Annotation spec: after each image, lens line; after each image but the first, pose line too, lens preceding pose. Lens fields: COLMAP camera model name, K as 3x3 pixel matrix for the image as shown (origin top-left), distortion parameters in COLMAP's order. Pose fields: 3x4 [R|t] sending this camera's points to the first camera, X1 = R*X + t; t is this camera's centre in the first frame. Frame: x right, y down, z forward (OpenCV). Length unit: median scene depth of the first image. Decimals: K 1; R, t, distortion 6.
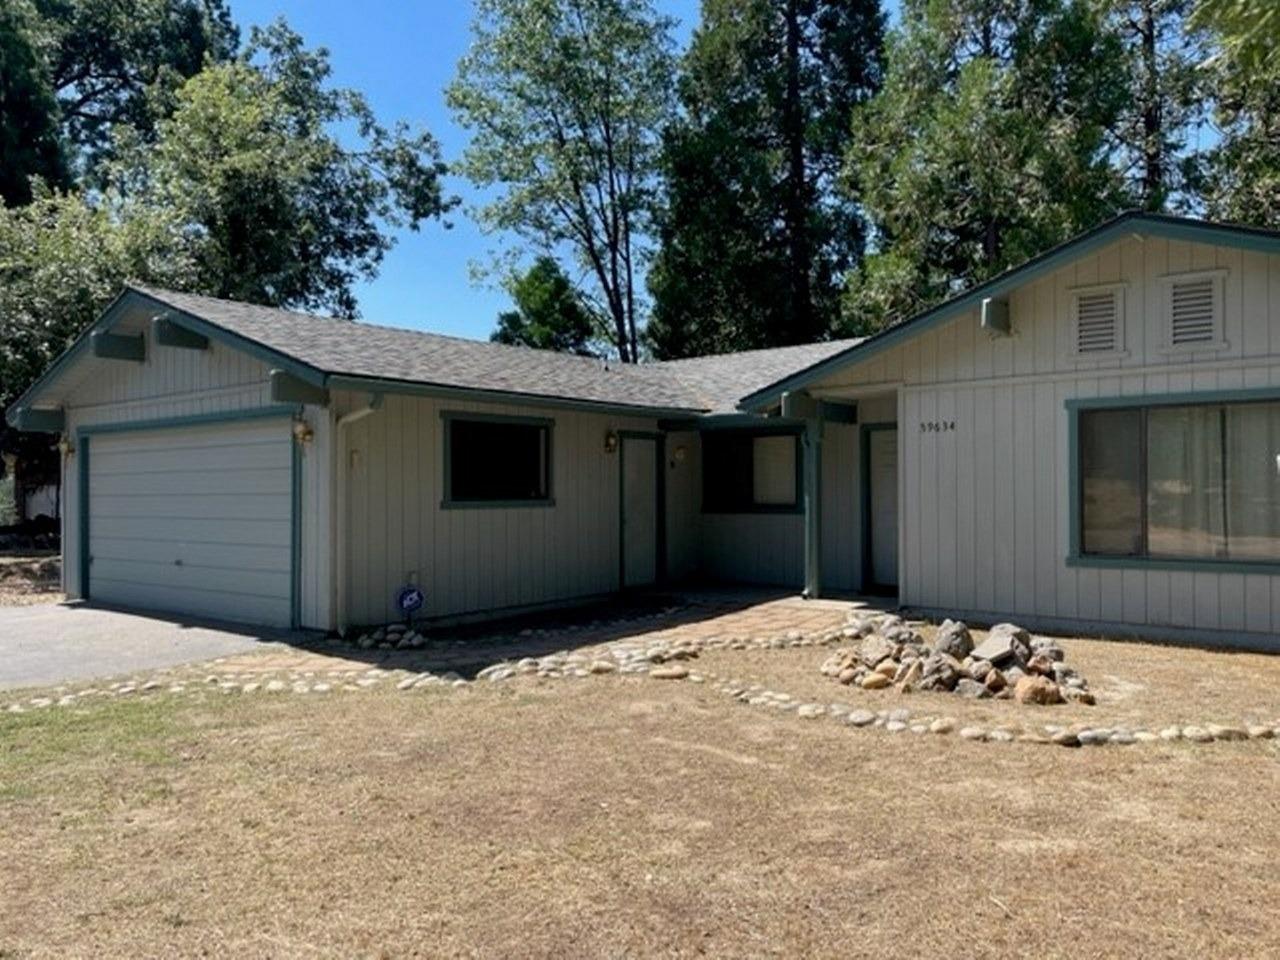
lens RADIAL K [[975.2, 0, 653.8], [0, 975.2, 487.5], [0, 0, 1]] dist [0.097031, -0.126192]
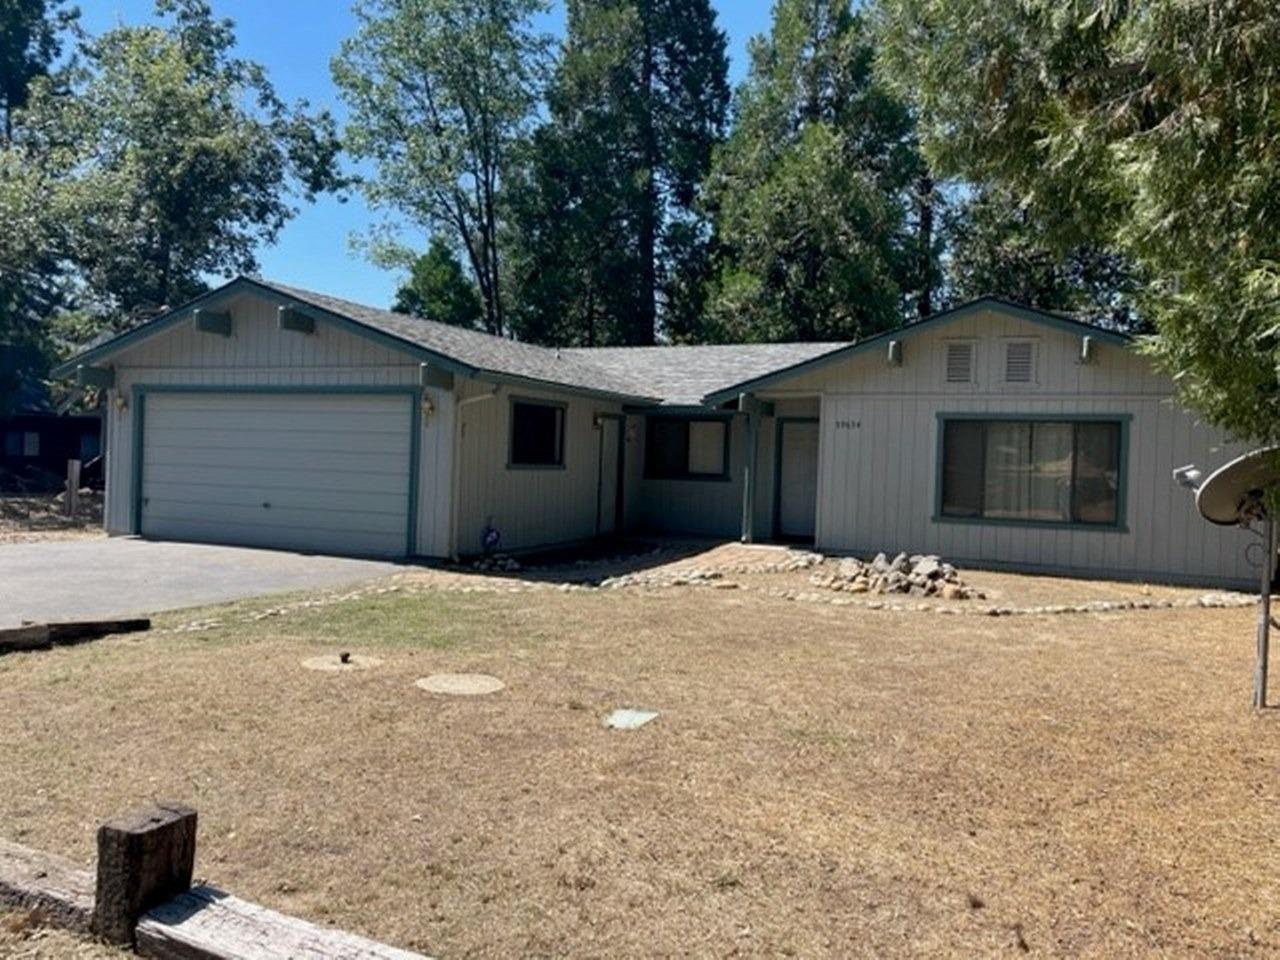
lens RADIAL K [[976.2, 0, 652.9], [0, 976.2, 474.5], [0, 0, 1]] dist [0.097500, -0.127898]
pose [[0.964074, 0.034376, 0.263402, -0.330365], [-0.040654, 0.999003, 0.018420, -0.003173], [-0.262506, -0.028466, 0.964510, -0.284787]]
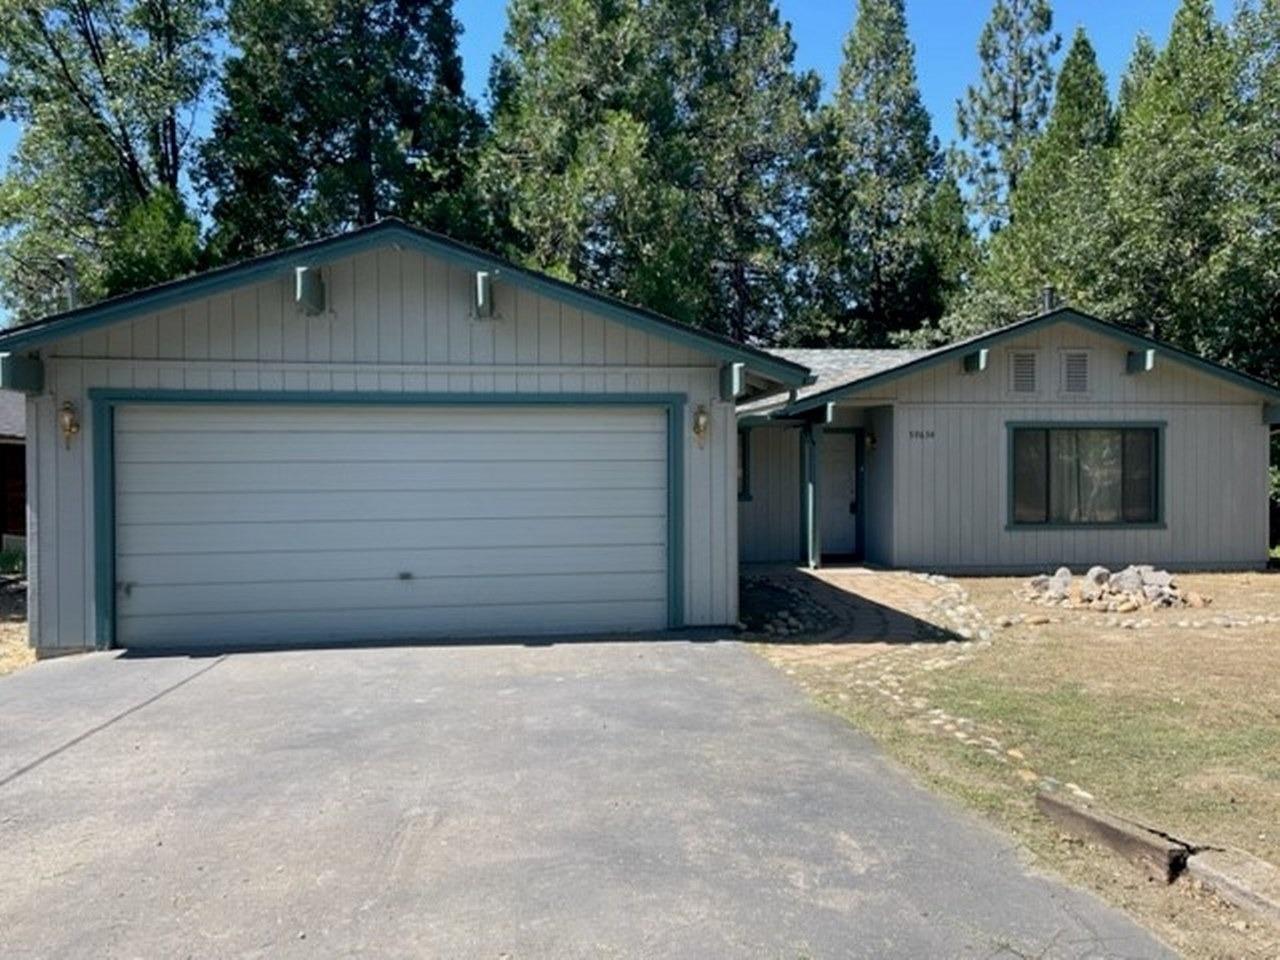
lens RADIAL K [[975.2, 0, 653.8], [0, 975.2, 487.5], [0, 0, 1]] dist [0.097031, -0.126192]
pose [[0.679618, -0.009278, 0.733507, -0.887106], [-0.003044, 0.999876, 0.015468, -0.007338], [-0.733560, -0.012745, 0.679505, 0.308563]]
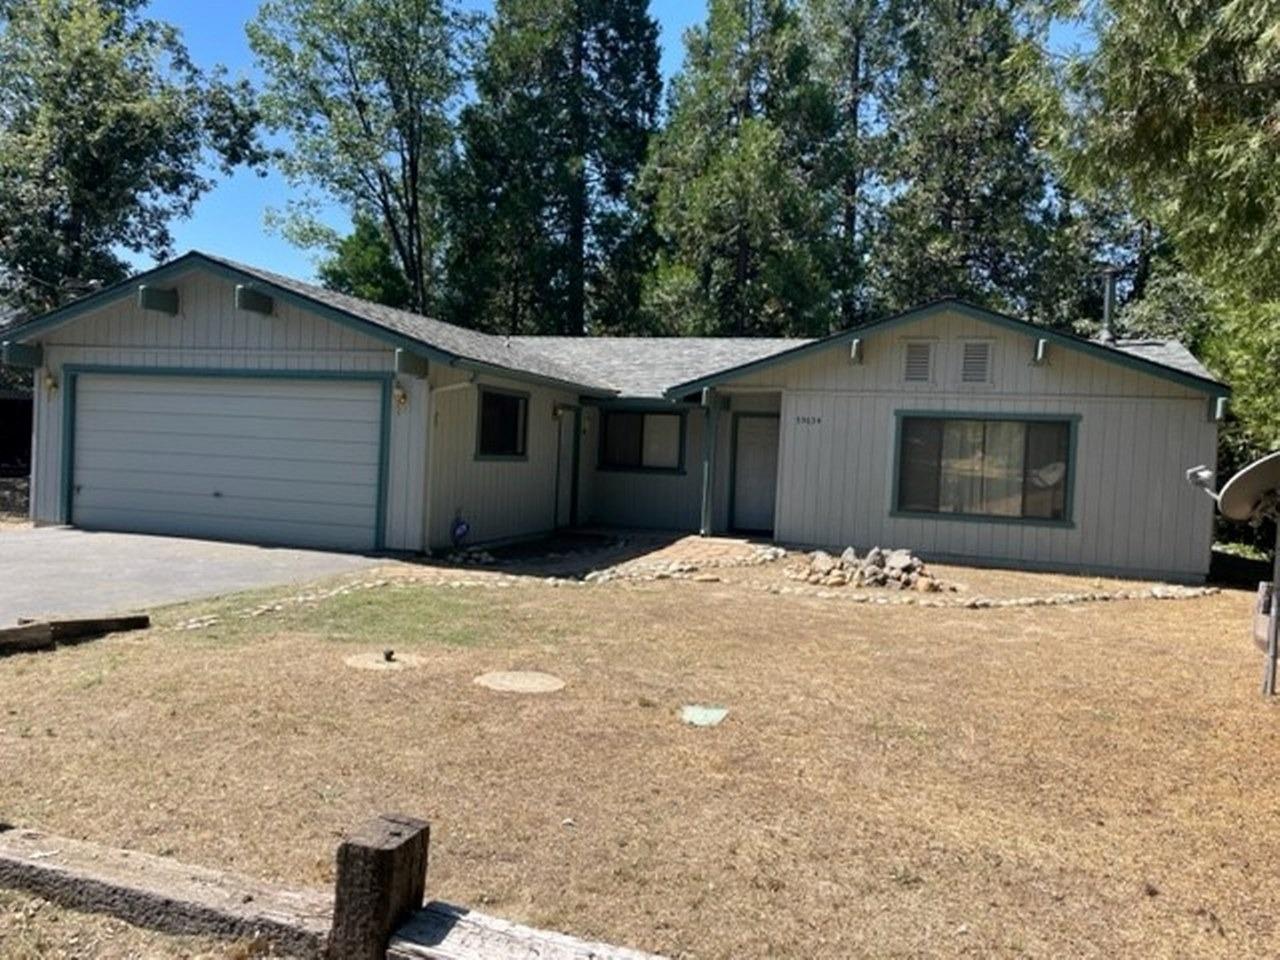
lens RADIAL K [[975.2, 0, 653.8], [0, 975.2, 487.5], [0, 0, 1]] dist [0.097031, -0.126192]
pose [[0.929436, 0.037513, 0.367071, -0.414449], [-0.054079, 0.997925, 0.034948, -0.000311], [-0.364998, -0.052333, 0.929536, -0.249509]]
